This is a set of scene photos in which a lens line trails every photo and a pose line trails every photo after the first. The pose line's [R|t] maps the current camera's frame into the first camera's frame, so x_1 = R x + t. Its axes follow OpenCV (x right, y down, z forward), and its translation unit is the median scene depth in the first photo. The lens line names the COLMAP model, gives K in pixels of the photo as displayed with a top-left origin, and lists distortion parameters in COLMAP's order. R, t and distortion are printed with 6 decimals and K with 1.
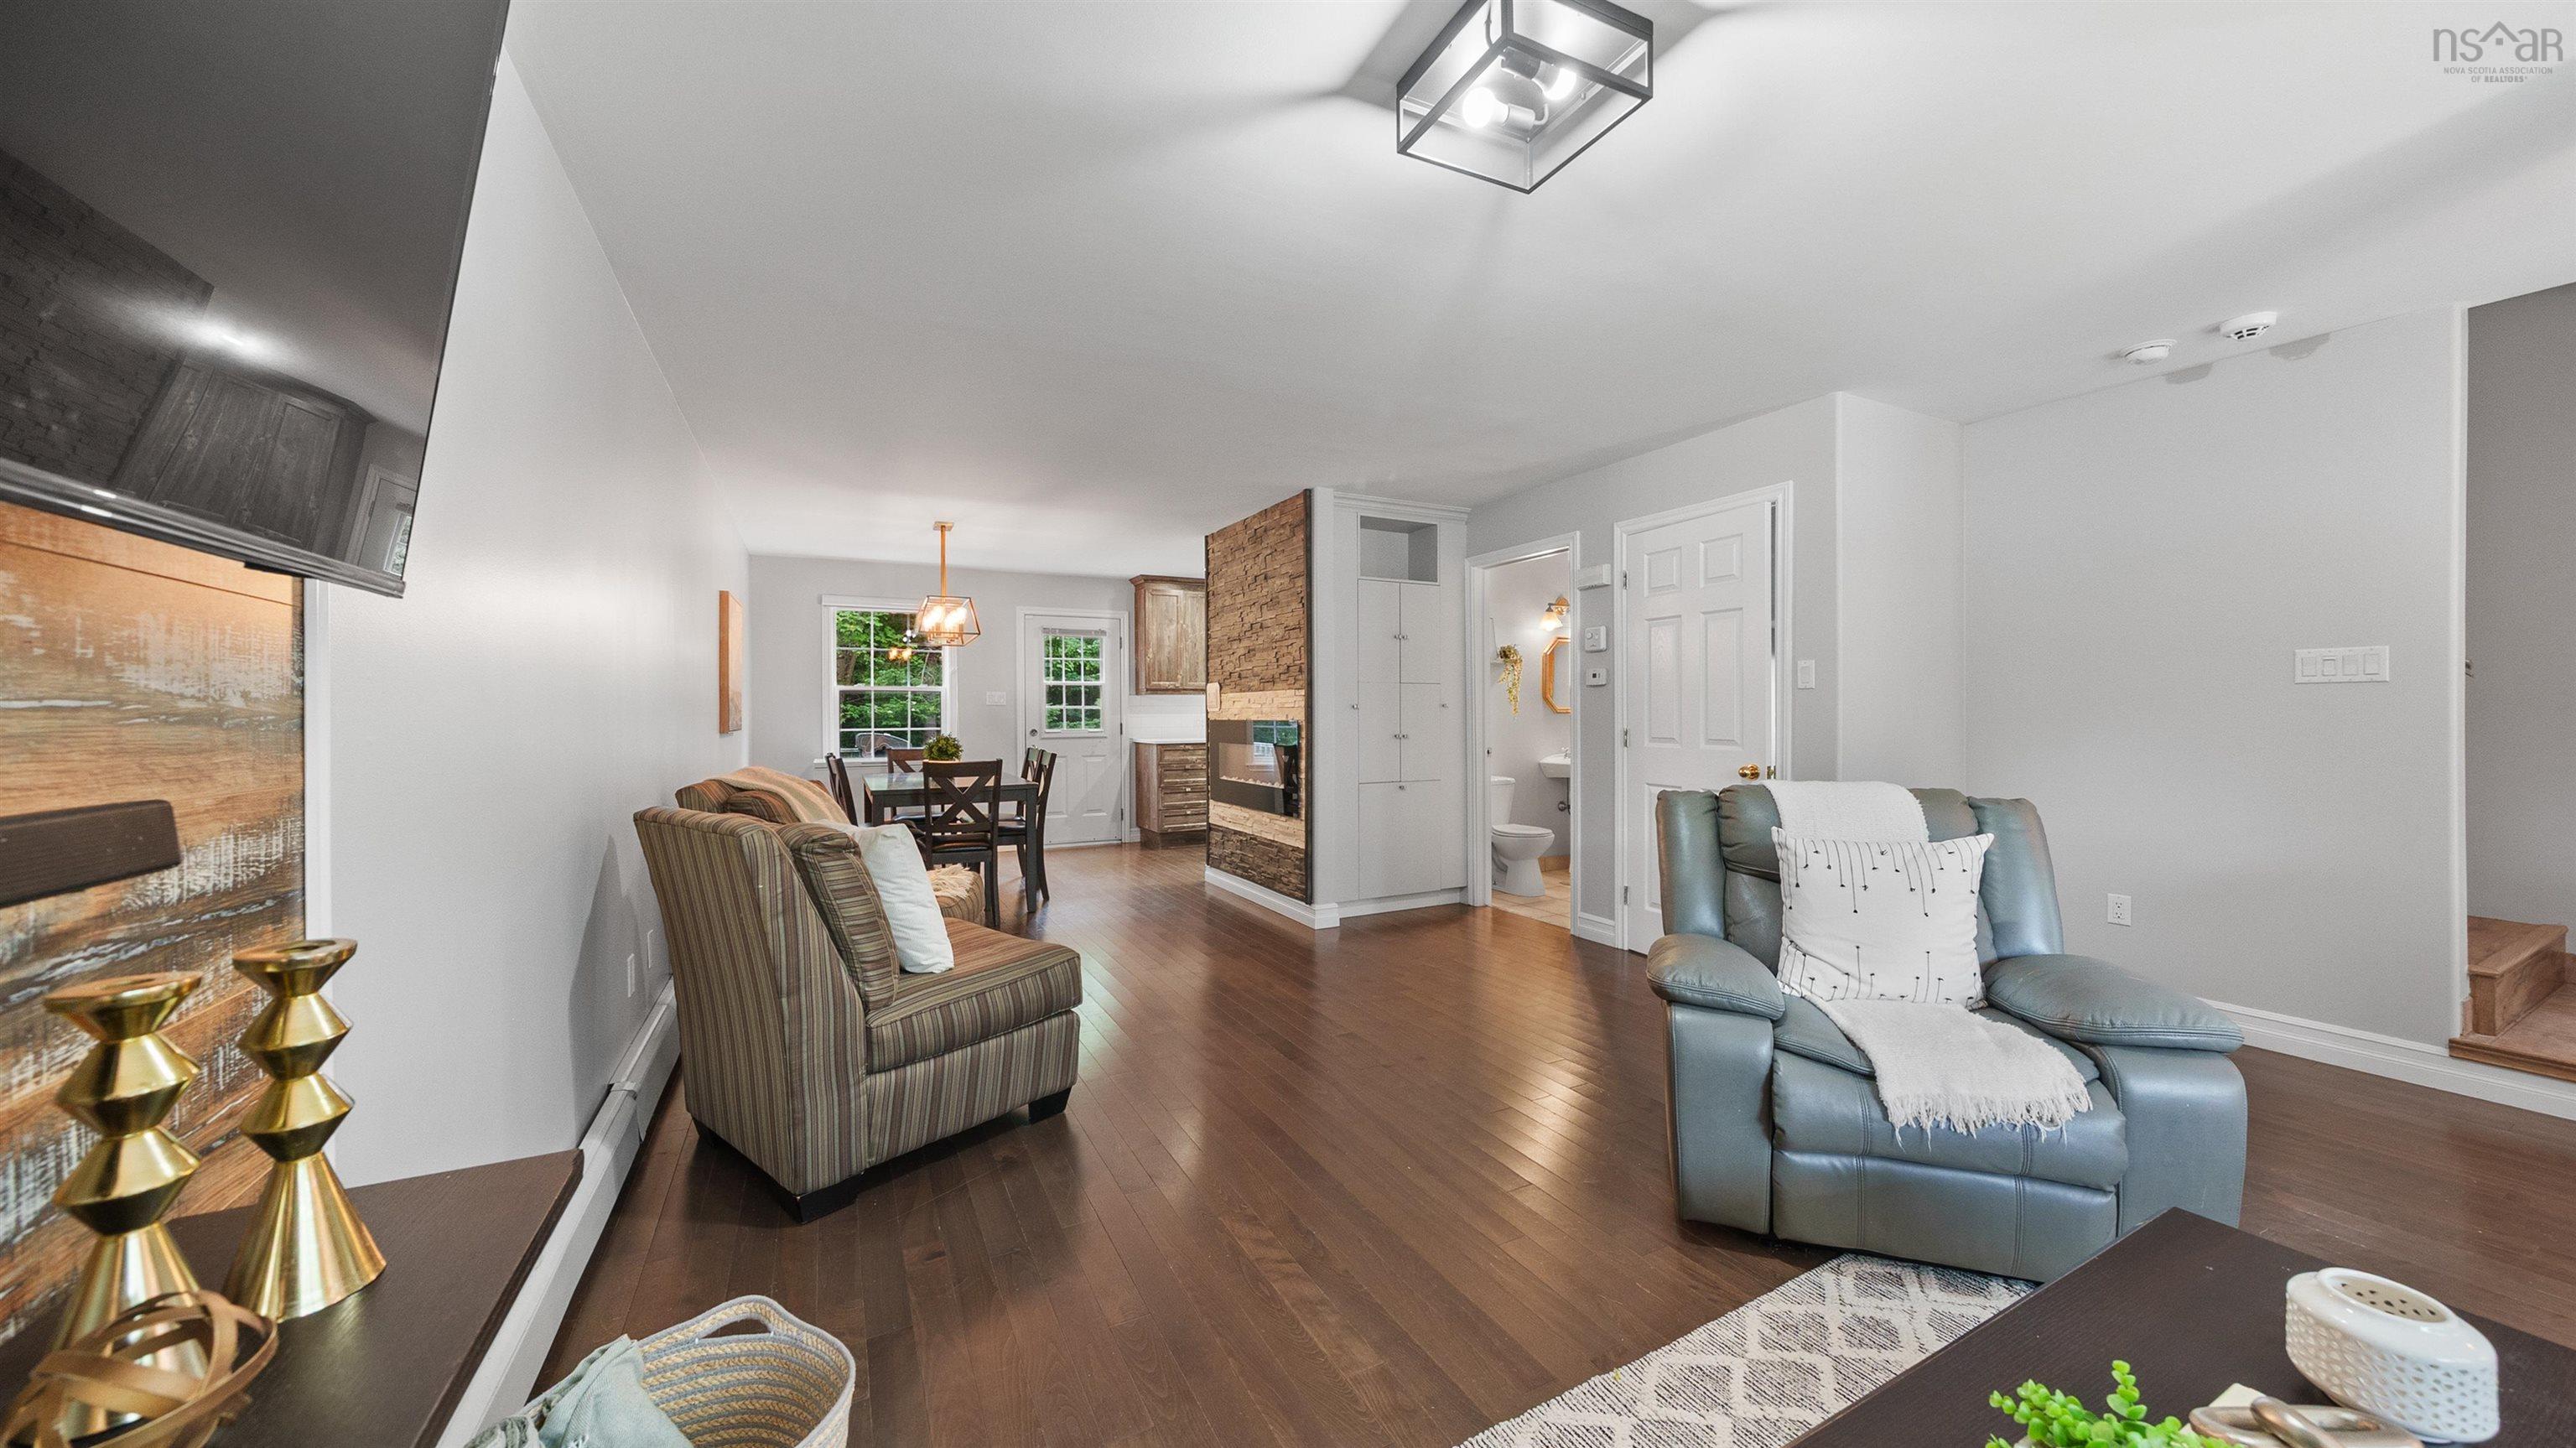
lens RADIAL K [[879.3, 0, 1288.0], [0, 879.3, 724.0], [0, 0, 1]] dist [-0.002185, -0.000123]
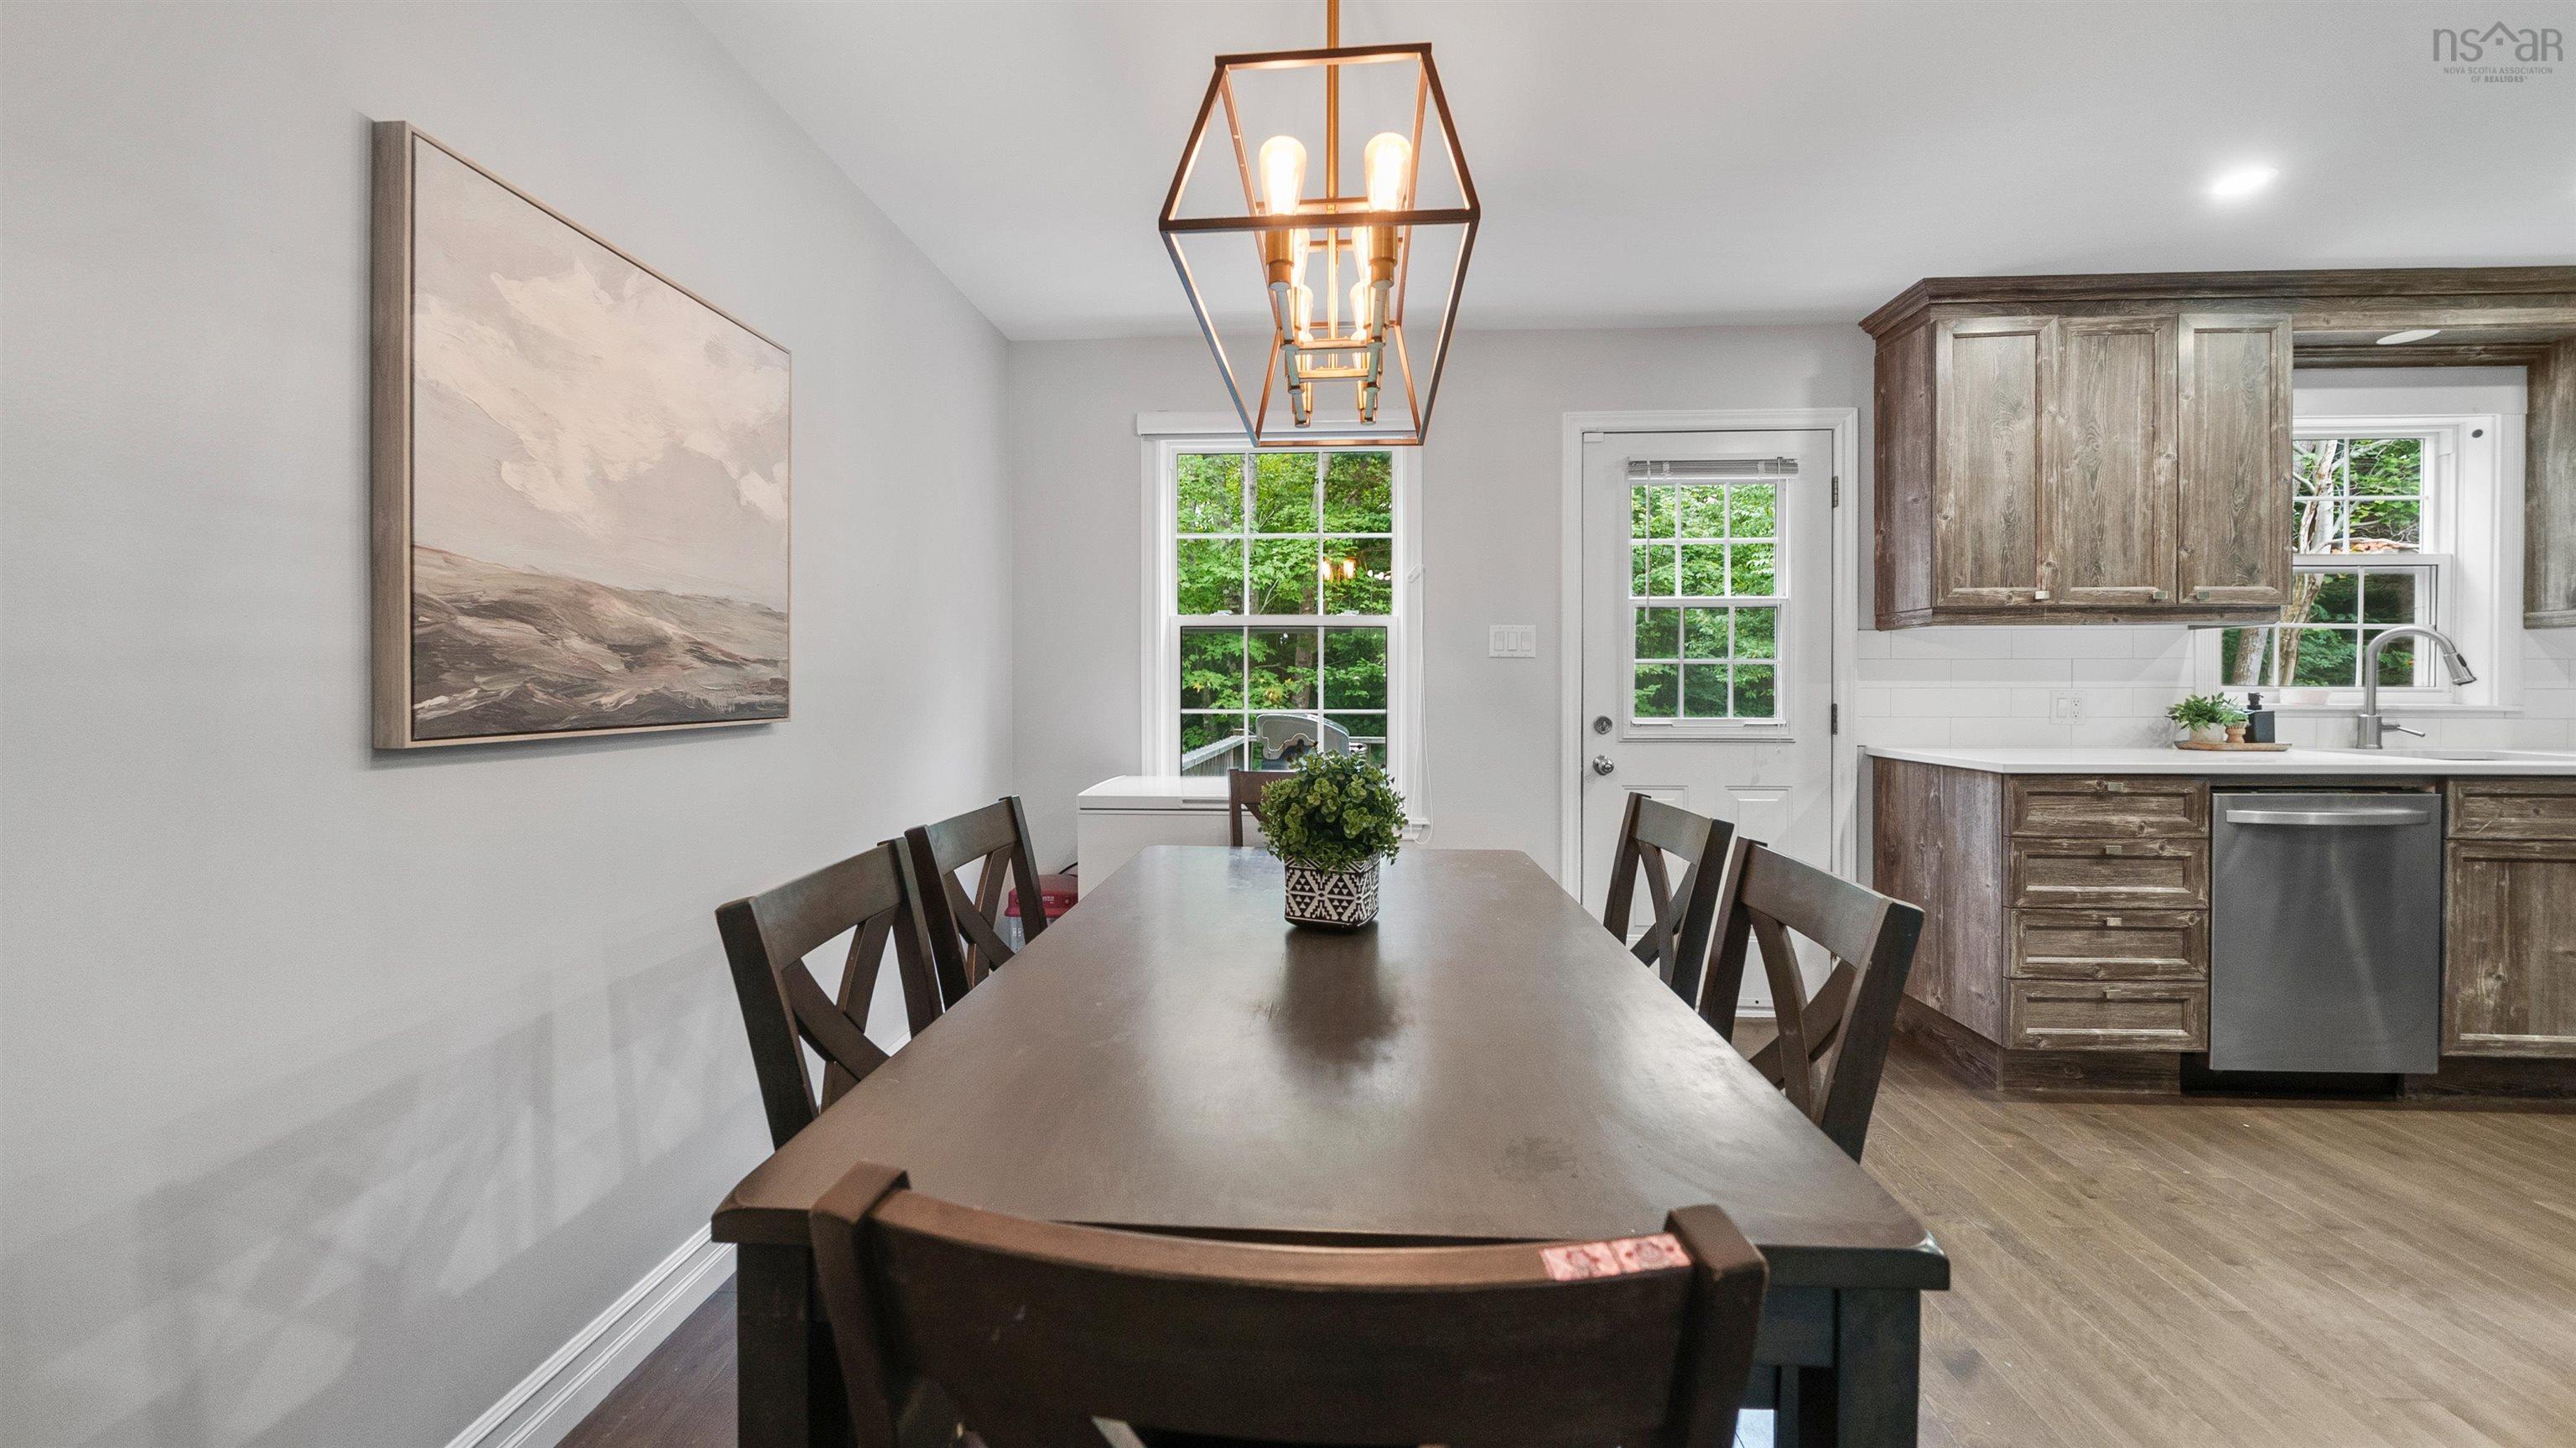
lens RADIAL K [[897.1, 0, 1292.7], [0, 897.1, 694.0], [0, 0, 1]] dist [-0.002321, 0.000036]
pose [[0.861265, 0.011018, -0.508036, -0.205443], [-0.011025, 0.999935, 0.002995, -0.004081], [0.508036, 0.003021, 0.861331, 0.581077]]
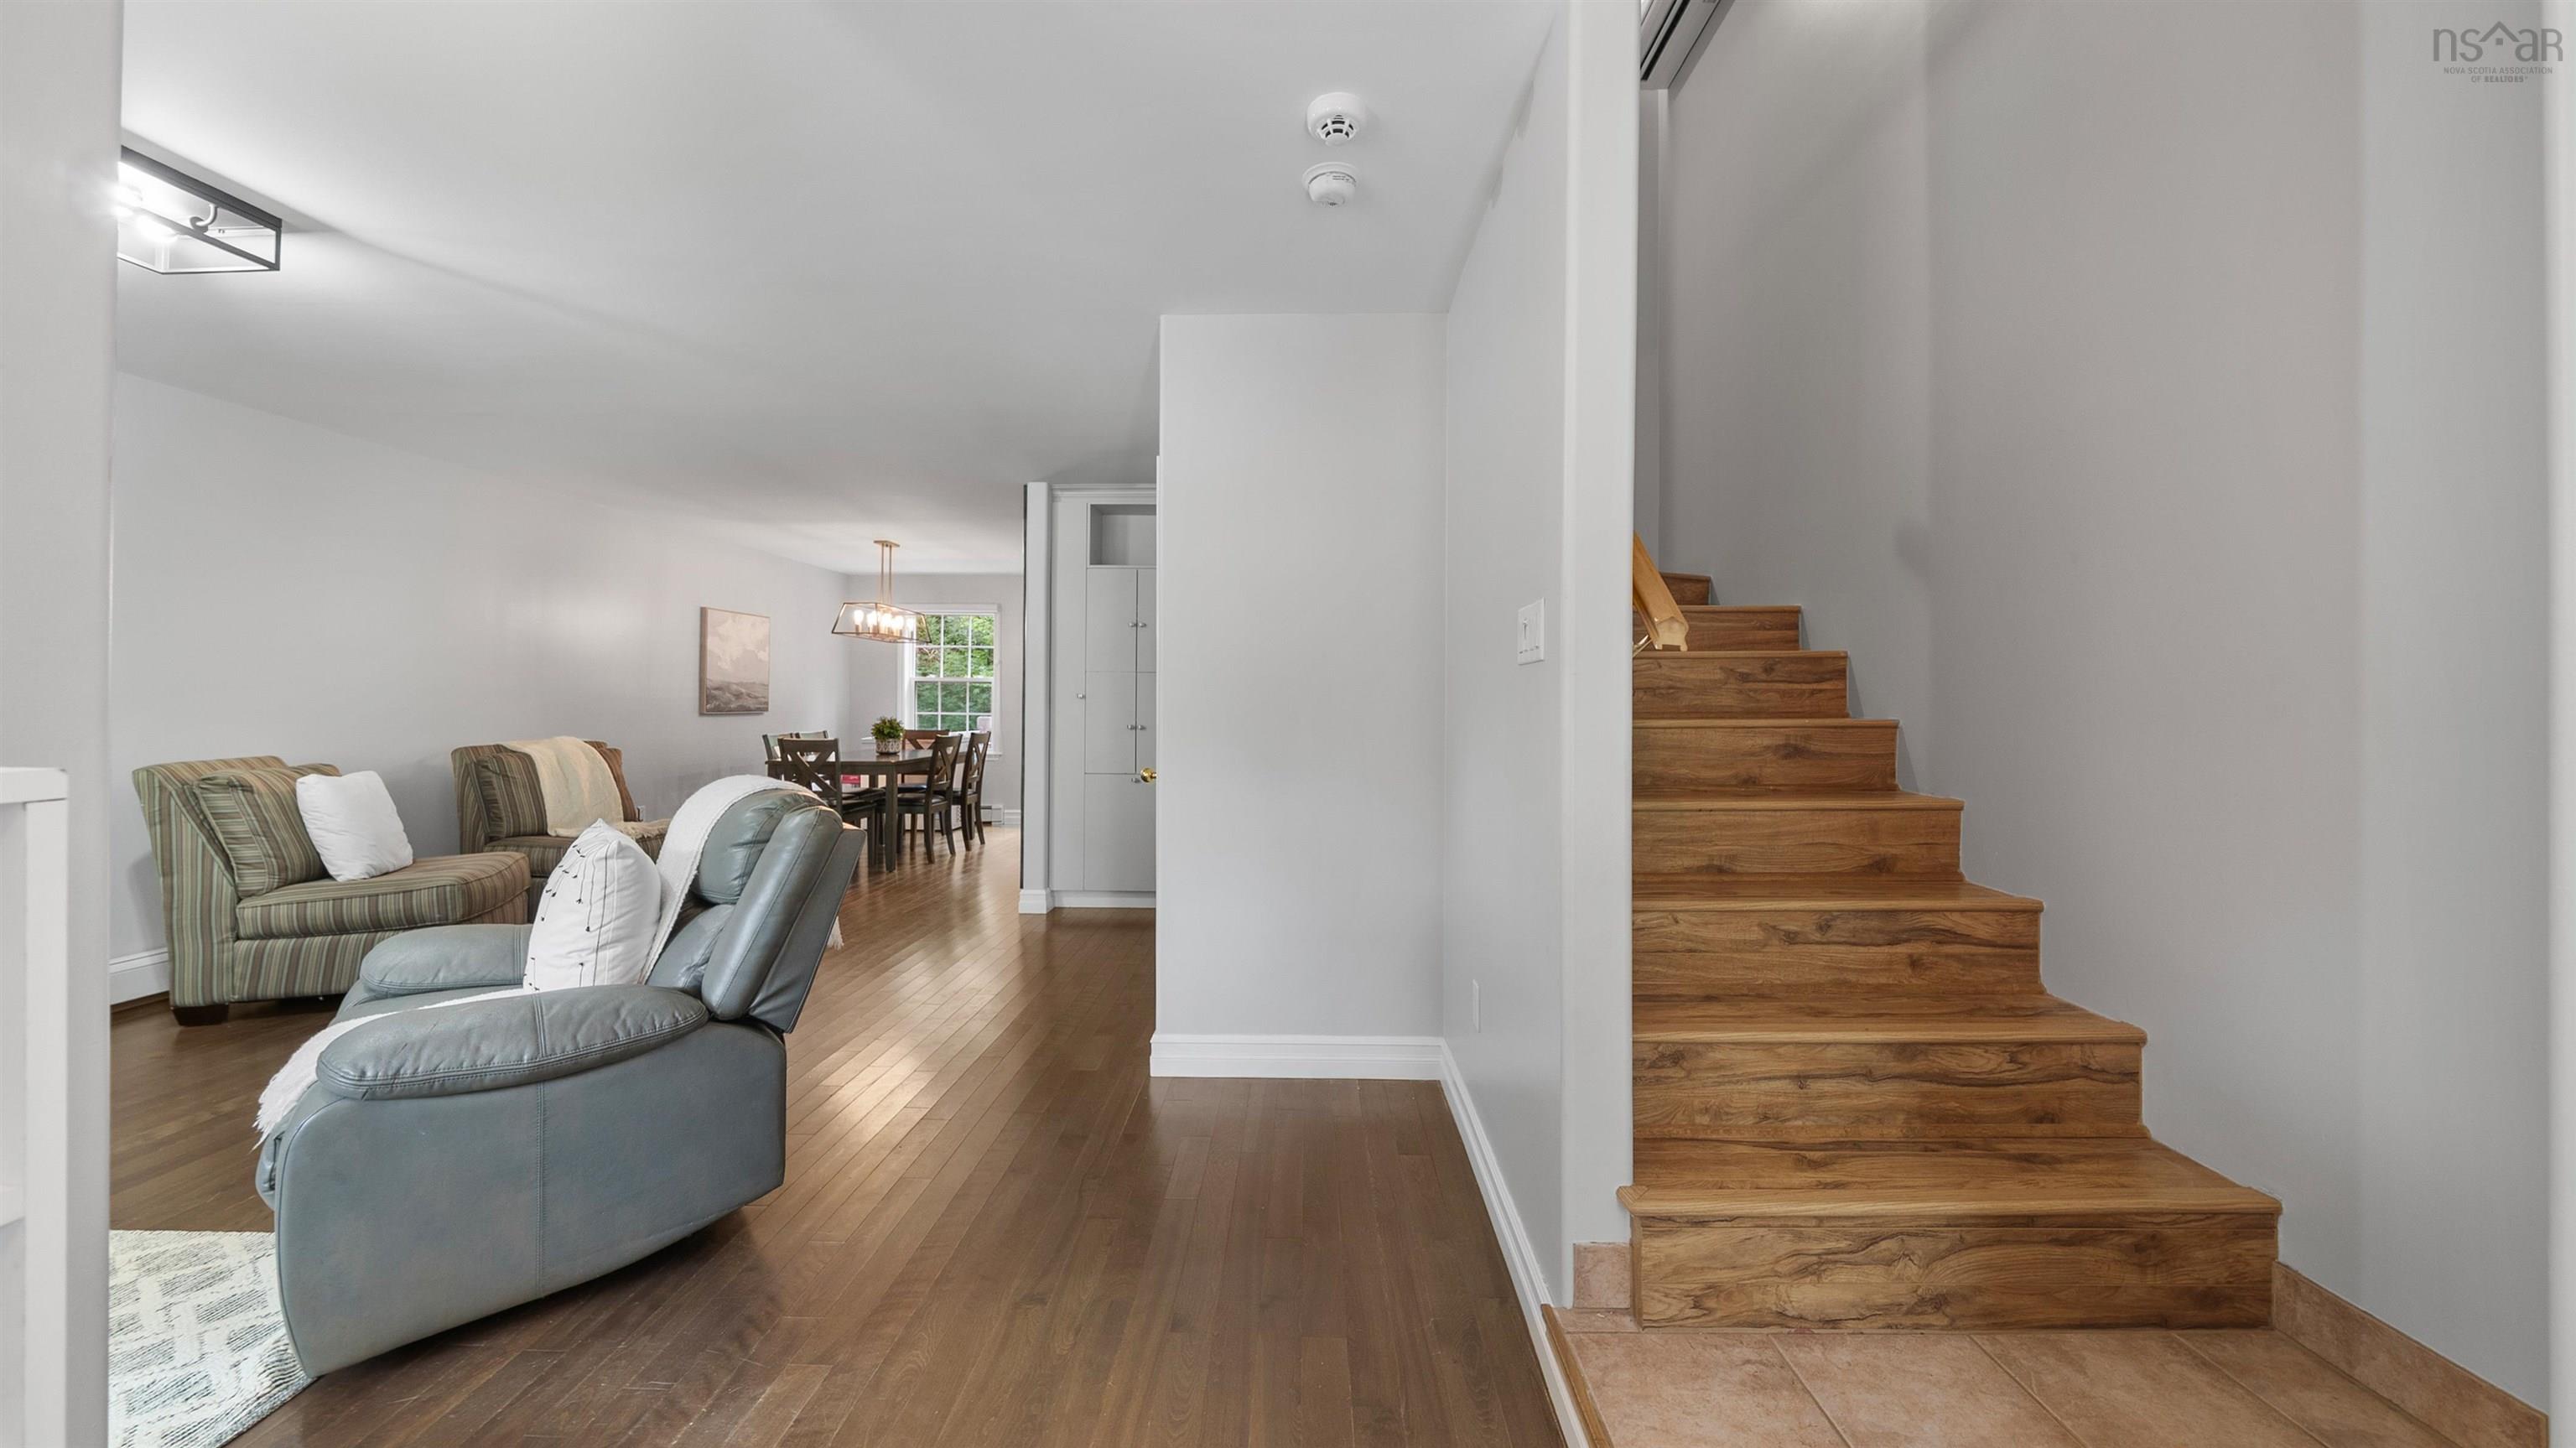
lens RADIAL K [[908.7, 0, 1284.7], [0, 908.7, 696.5], [0, 0, 1]] dist [0.000358, -0.000027]
pose [[0.873800, 0.004140, -0.486268, 0.505734], [-0.013415, 0.999788, -0.015593, -0.003399], [0.486101, 0.020149, 0.873671, 0.141746]]
